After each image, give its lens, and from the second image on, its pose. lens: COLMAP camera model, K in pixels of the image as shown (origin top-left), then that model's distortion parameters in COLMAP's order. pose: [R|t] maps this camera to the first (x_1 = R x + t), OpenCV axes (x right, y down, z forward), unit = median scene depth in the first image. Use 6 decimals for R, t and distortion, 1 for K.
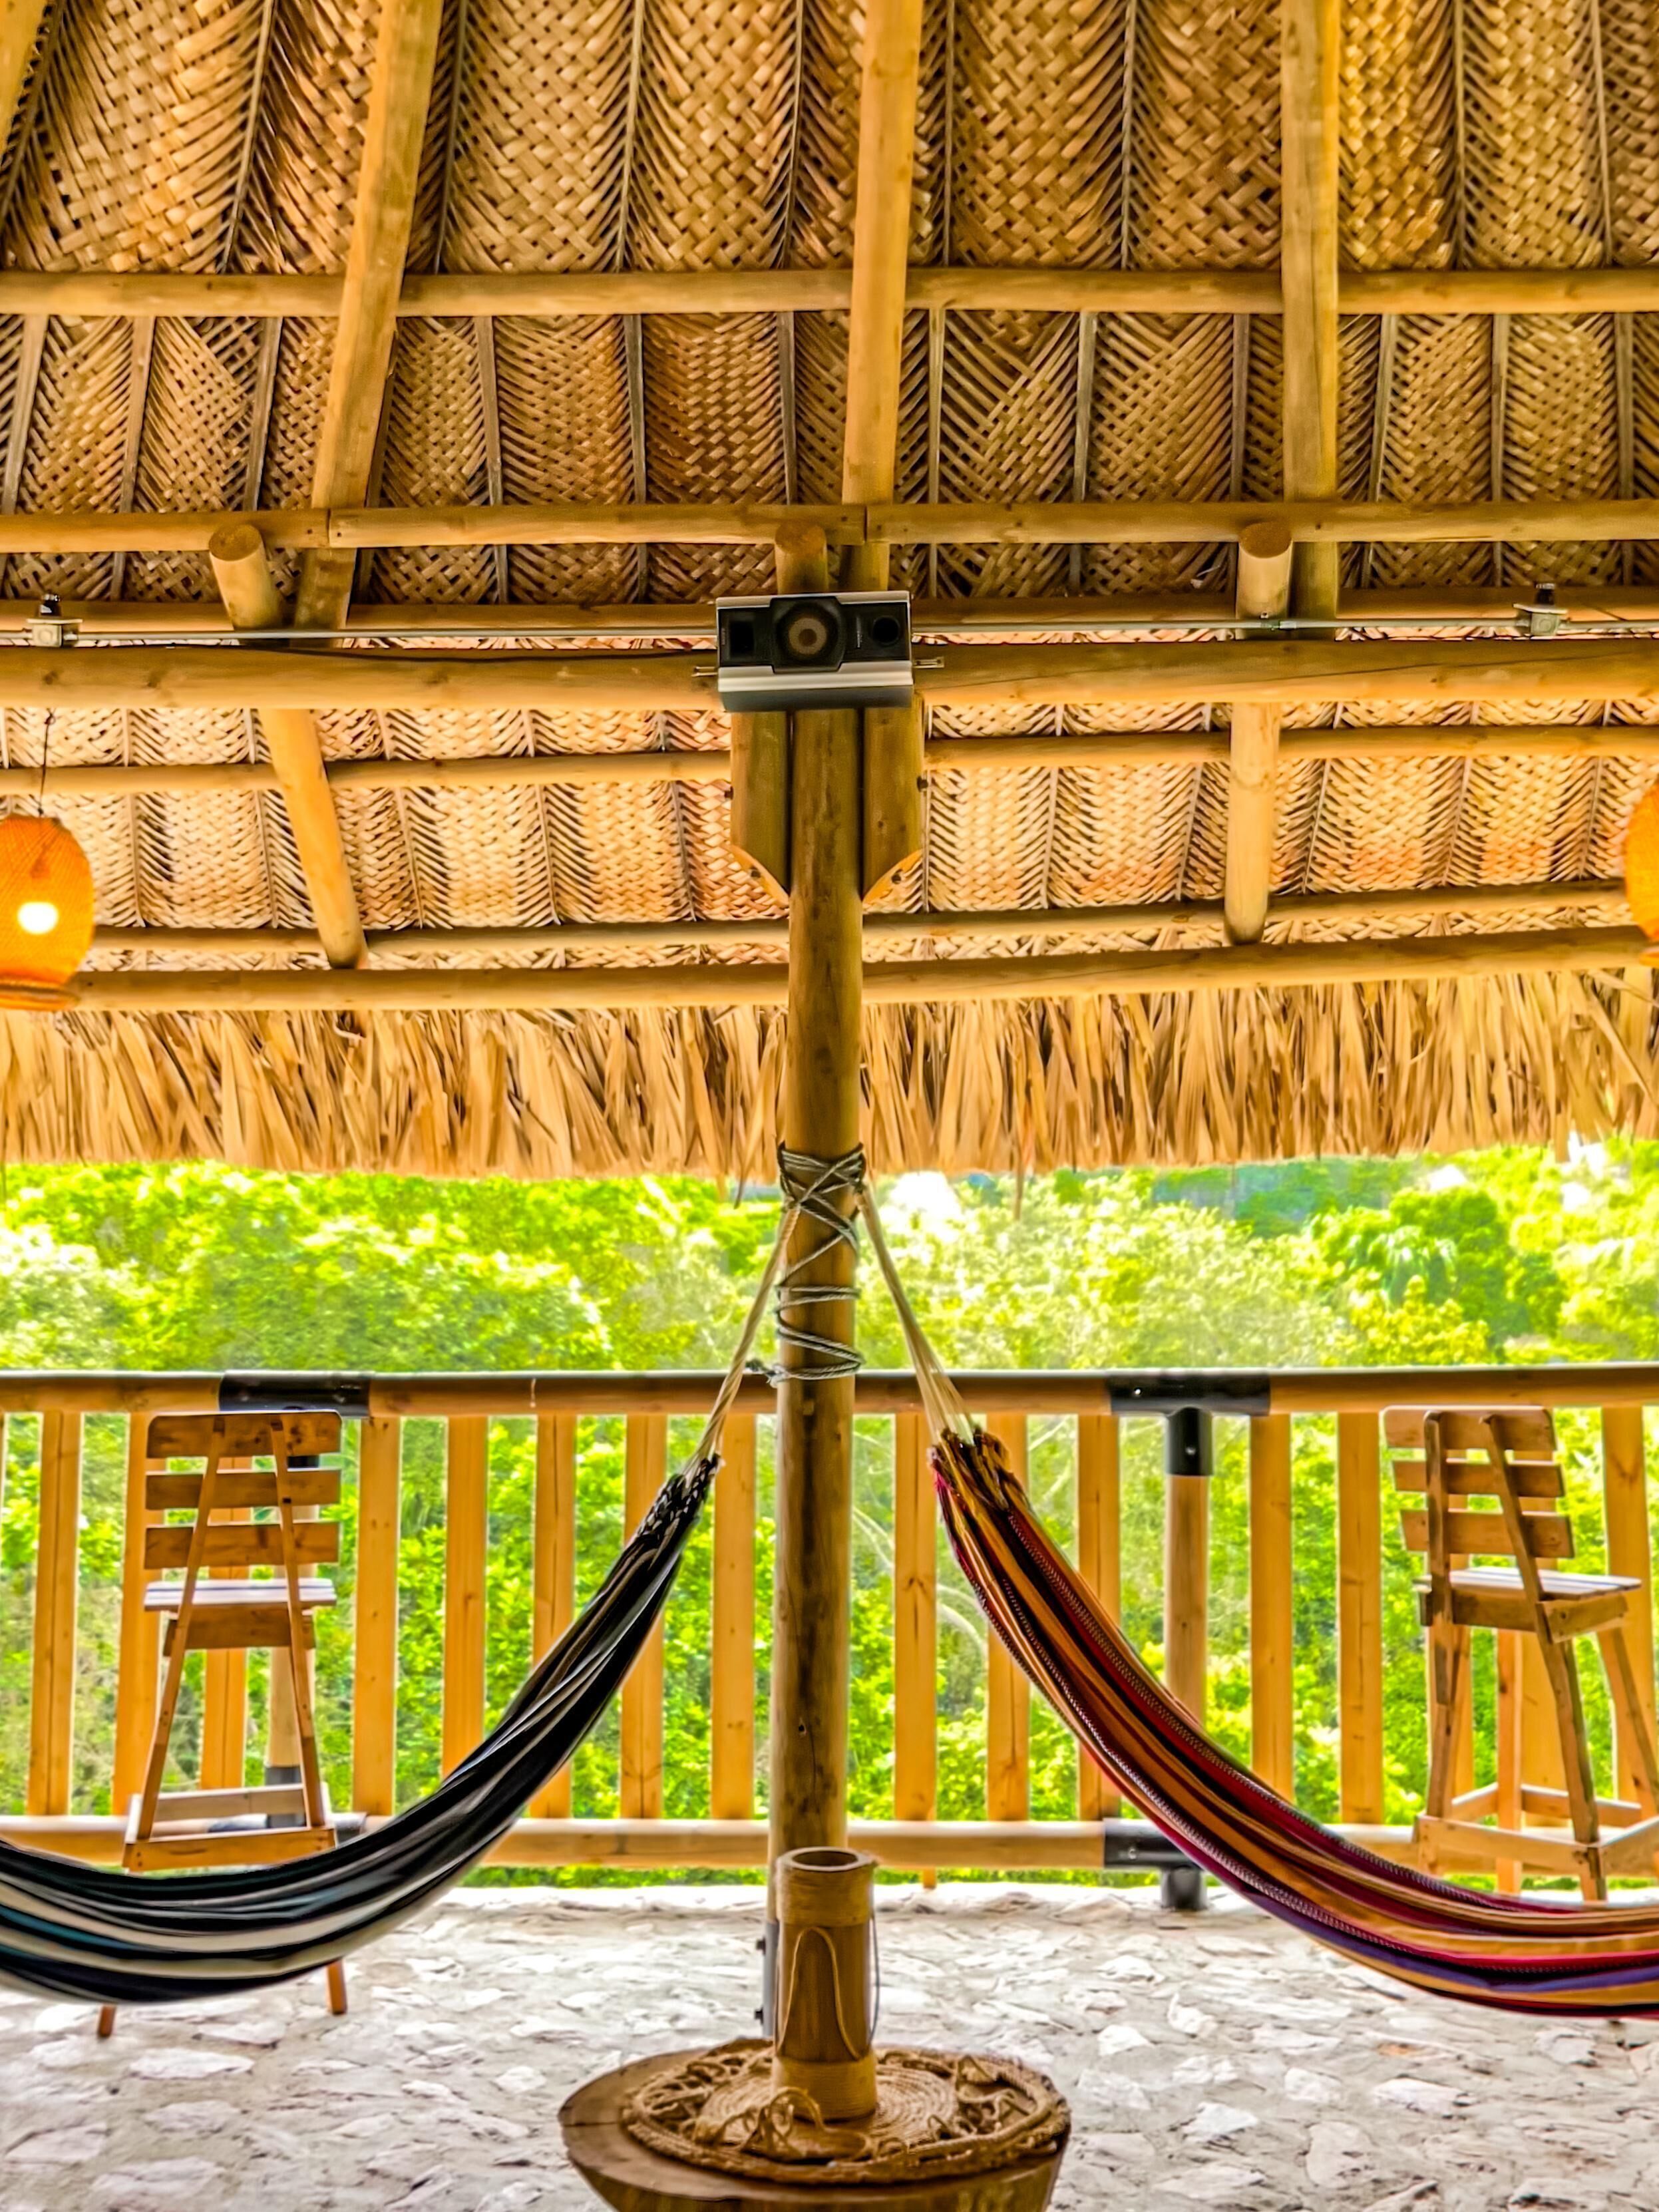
lens RADIAL K [[1866.7, 0, 830.9], [0, 1866.7, 1107.1], [0, 0, 1]] dist [-0.008182, 0.031359]
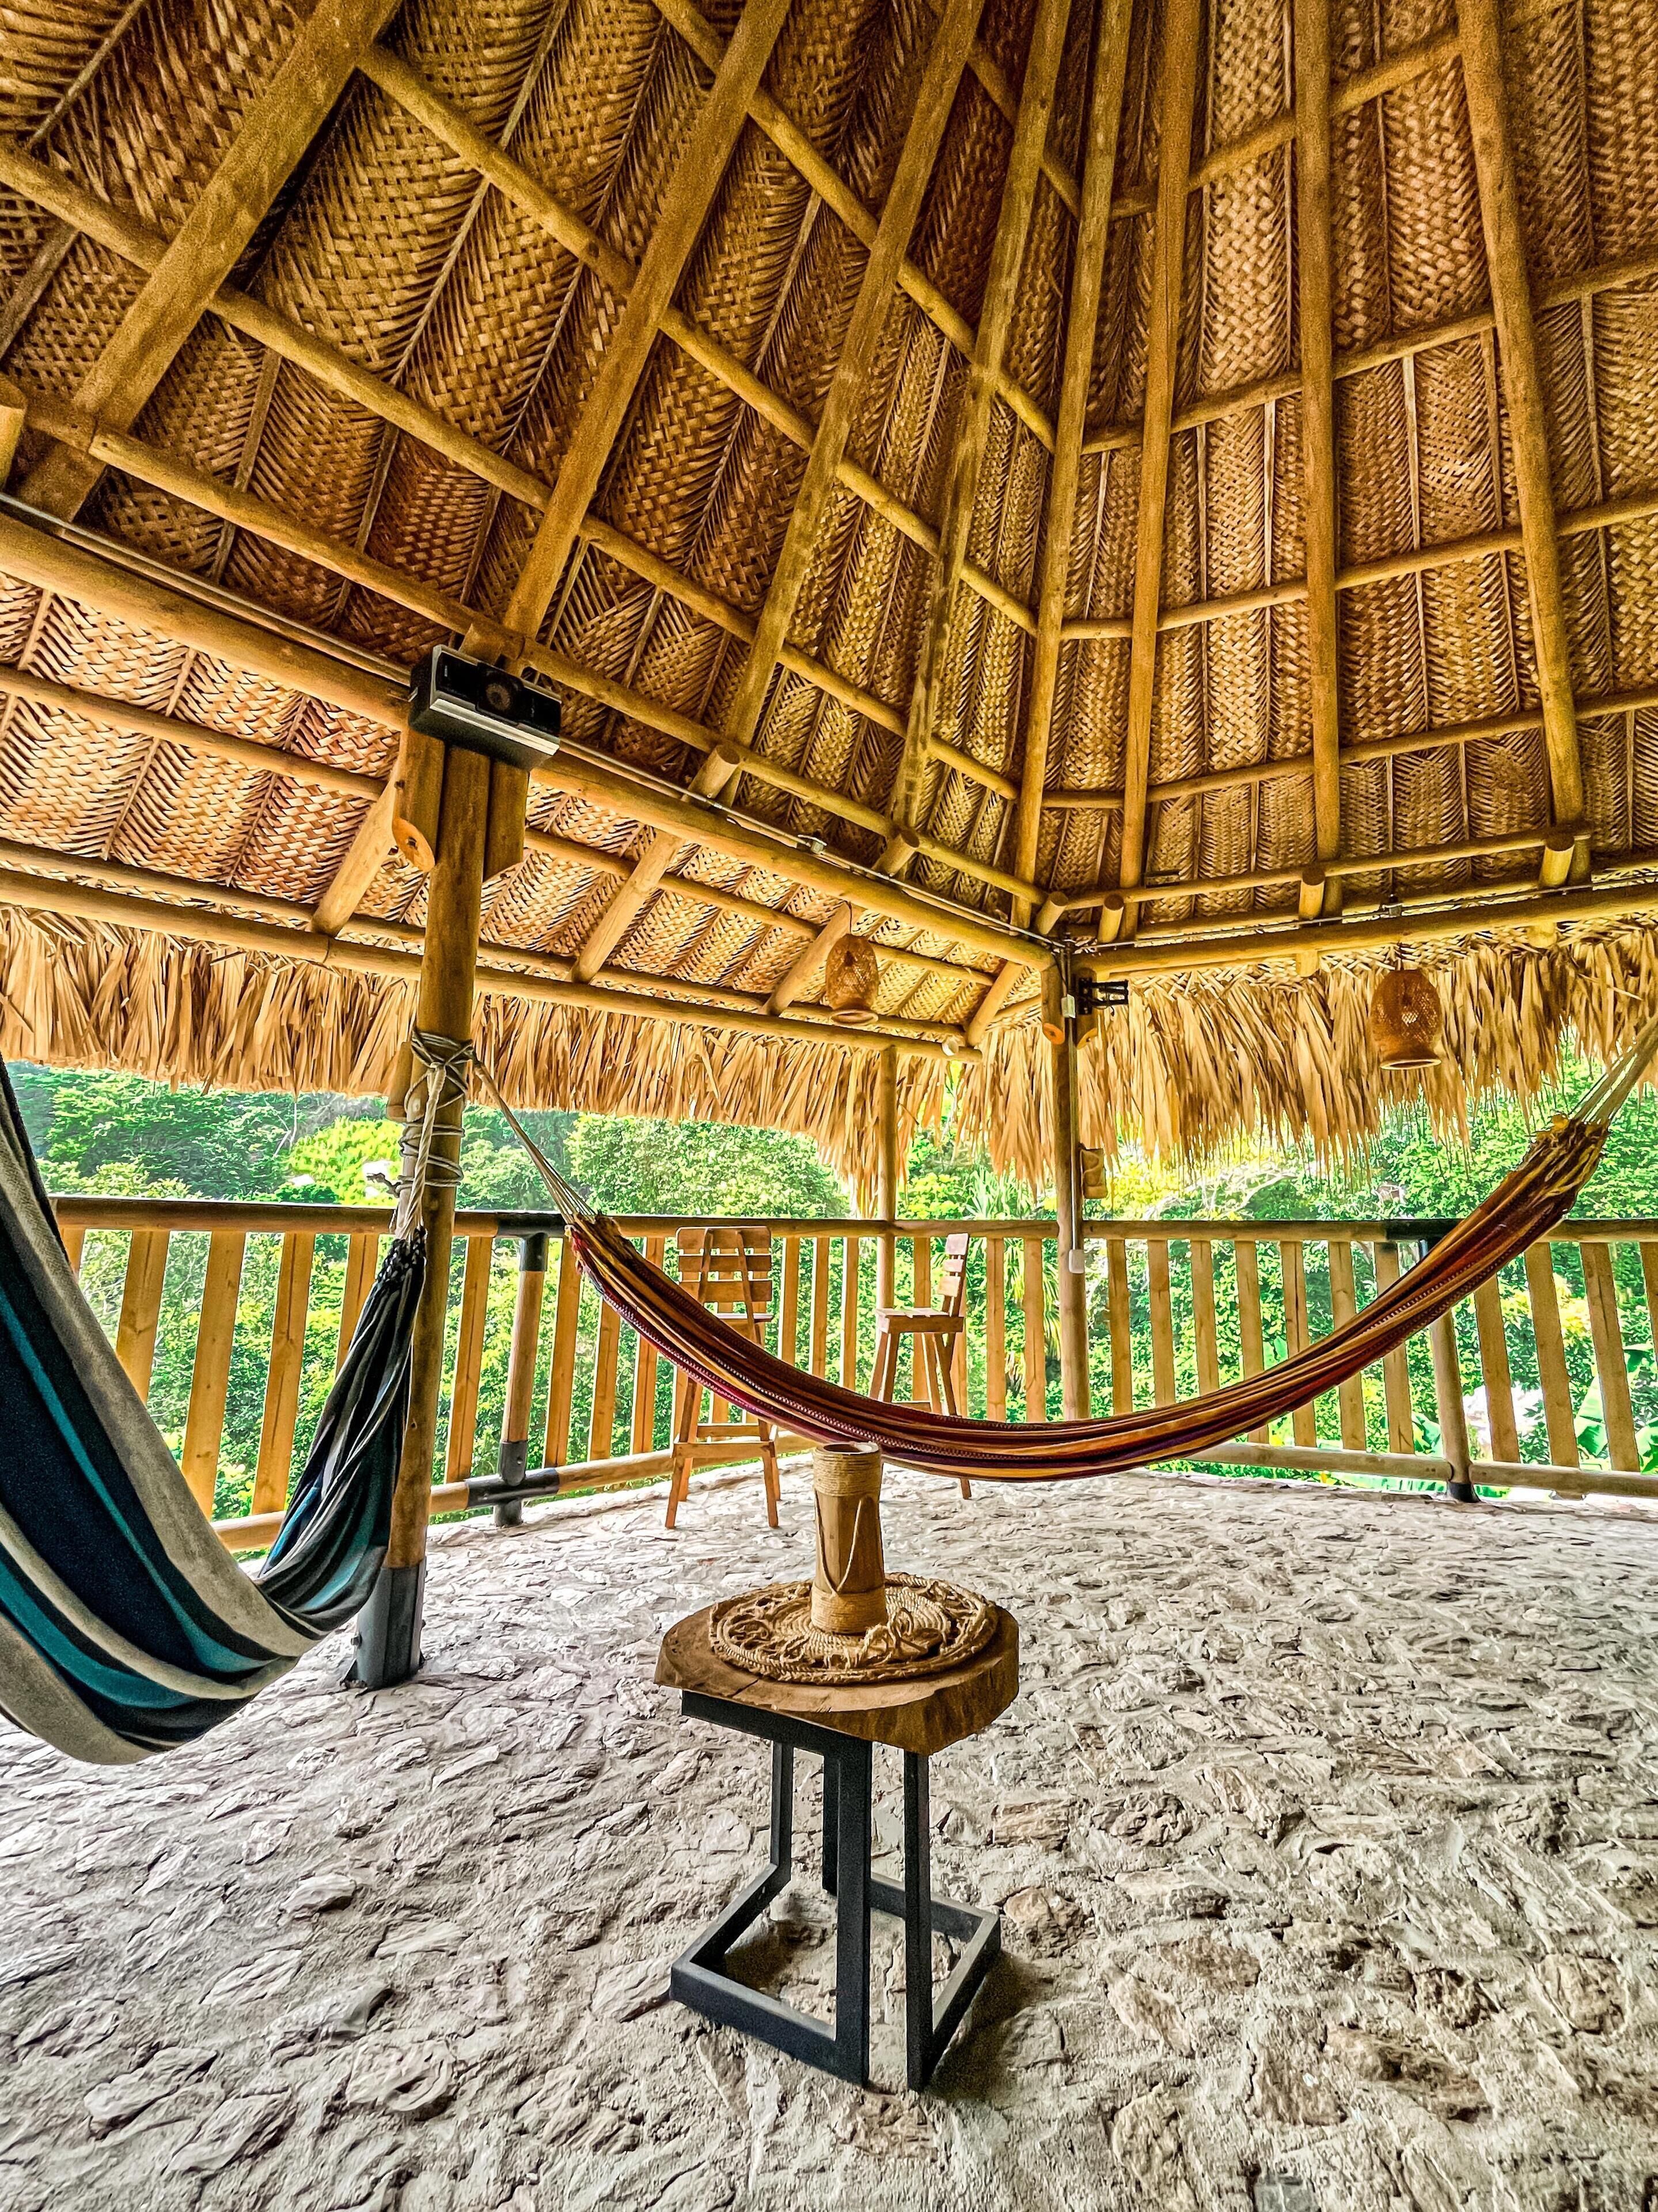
lens RADIAL K [[891.4, 0, 828.2], [0, 891.4, 1111.6], [0, 0, 1]] dist [-0.003128, 0.000281]
pose [[0.723821, 0.111771, 0.680875, -0.265578], [-0.092768, 0.993597, -0.064487, 0.102663], [-0.683723, -0.016486, 0.729555, 0.274462]]
